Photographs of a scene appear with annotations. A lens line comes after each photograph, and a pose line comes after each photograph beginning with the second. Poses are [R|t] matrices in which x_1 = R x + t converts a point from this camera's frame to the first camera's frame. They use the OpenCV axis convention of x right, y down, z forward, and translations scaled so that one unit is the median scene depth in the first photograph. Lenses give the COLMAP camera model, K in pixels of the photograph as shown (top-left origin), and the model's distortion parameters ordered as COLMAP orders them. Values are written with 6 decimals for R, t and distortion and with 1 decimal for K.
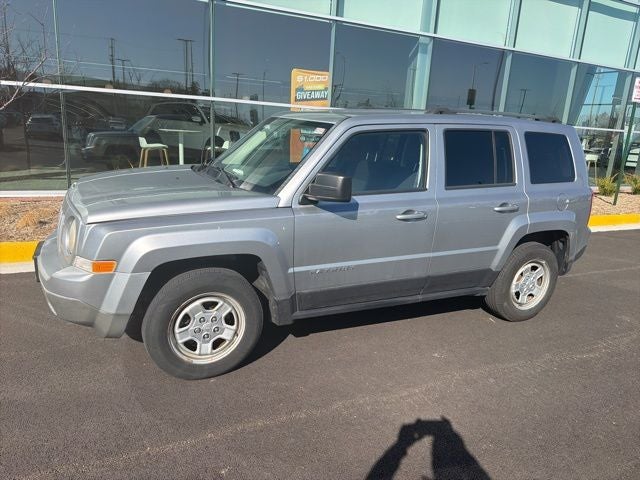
lens RADIAL K [[451.5, 0, 317.2], [0, 451.5, 240.7], [0, 0, 1]] dist [0.024608, -0.038299]
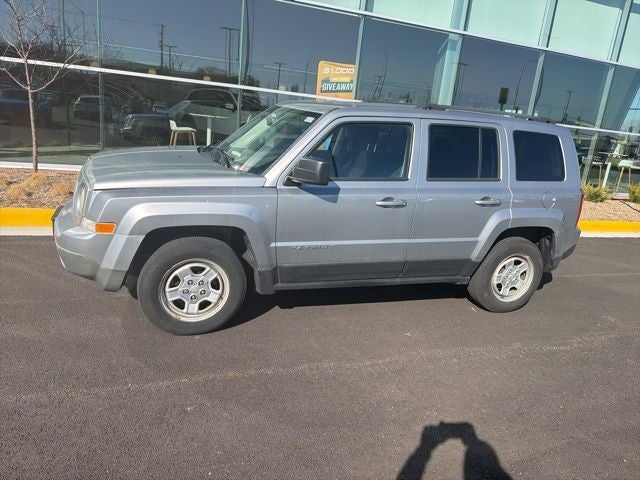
lens RADIAL K [[451.5, 0, 317.0], [0, 451.5, 236.4], [0, 0, 1]] dist [0.024608, -0.038299]
pose [[0.995197, 0.064758, -0.073411, 0.108980], [-0.064173, 0.997886, 0.010311, 0.023381], [0.073923, -0.005551, 0.997248, -0.080106]]
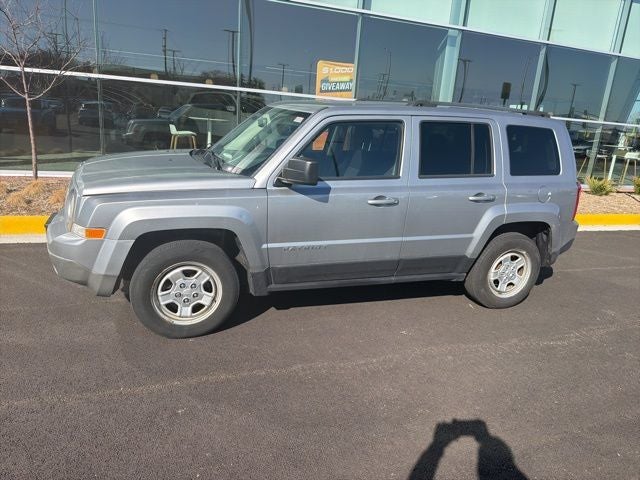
lens RADIAL K [[451.5, 0, 321.2], [0, 451.5, 240.2], [0, 0, 1]] dist [0.024608, -0.038299]
pose [[0.995672, 0.041102, -0.083357, 0.144738], [-0.039755, 0.999052, 0.017754, 0.022533], [0.084007, -0.014363, 0.996362, -0.075850]]
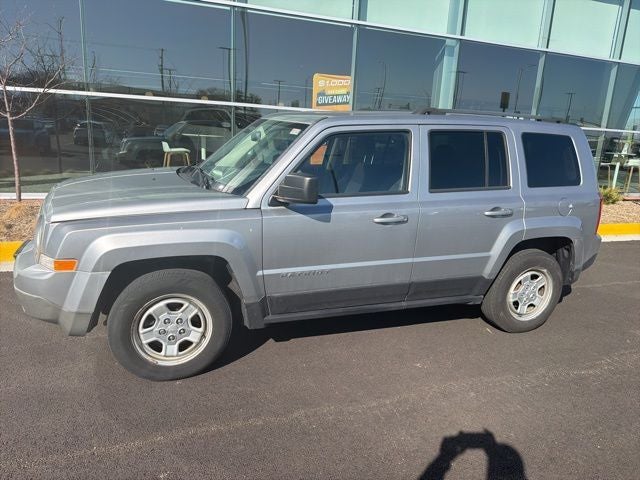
lens RADIAL K [[451.5, 0, 322.2], [0, 451.5, 238.3], [0, 0, 1]] dist [0.024608, -0.038299]
pose [[0.996631, 0.014245, -0.080771, 0.131072], [-0.015651, 0.999736, -0.016804, 0.003787], [0.080510, 0.018012, 0.996591, 0.026166]]
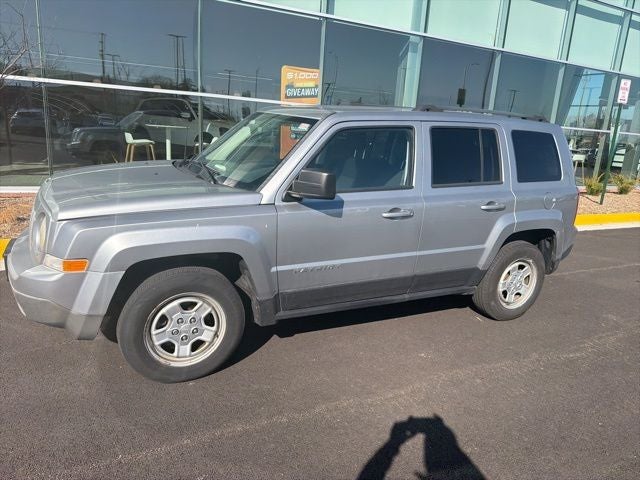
lens RADIAL K [[451.5, 0, 324.2], [0, 451.5, 235.4], [0, 0, 1]] dist [0.024608, -0.038299]
pose [[0.999490, 0.002826, 0.031811, 0.016273], [-0.002590, 0.999969, -0.007461, -0.000189], [-0.031831, 0.007374, 0.999466, 0.020710]]
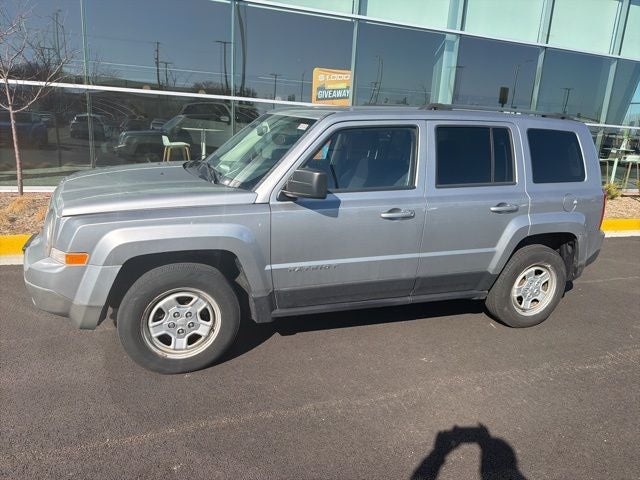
lens RADIAL K [[451.5, 0, 317.5], [0, 451.5, 235.8], [0, 0, 1]] dist [0.024608, -0.038299]
pose [[0.996576, 0.018751, -0.080523, 0.107722], [-0.019634, 0.999755, -0.010195, 0.003972], [0.080312, 0.011741, 0.996701, 0.019930]]
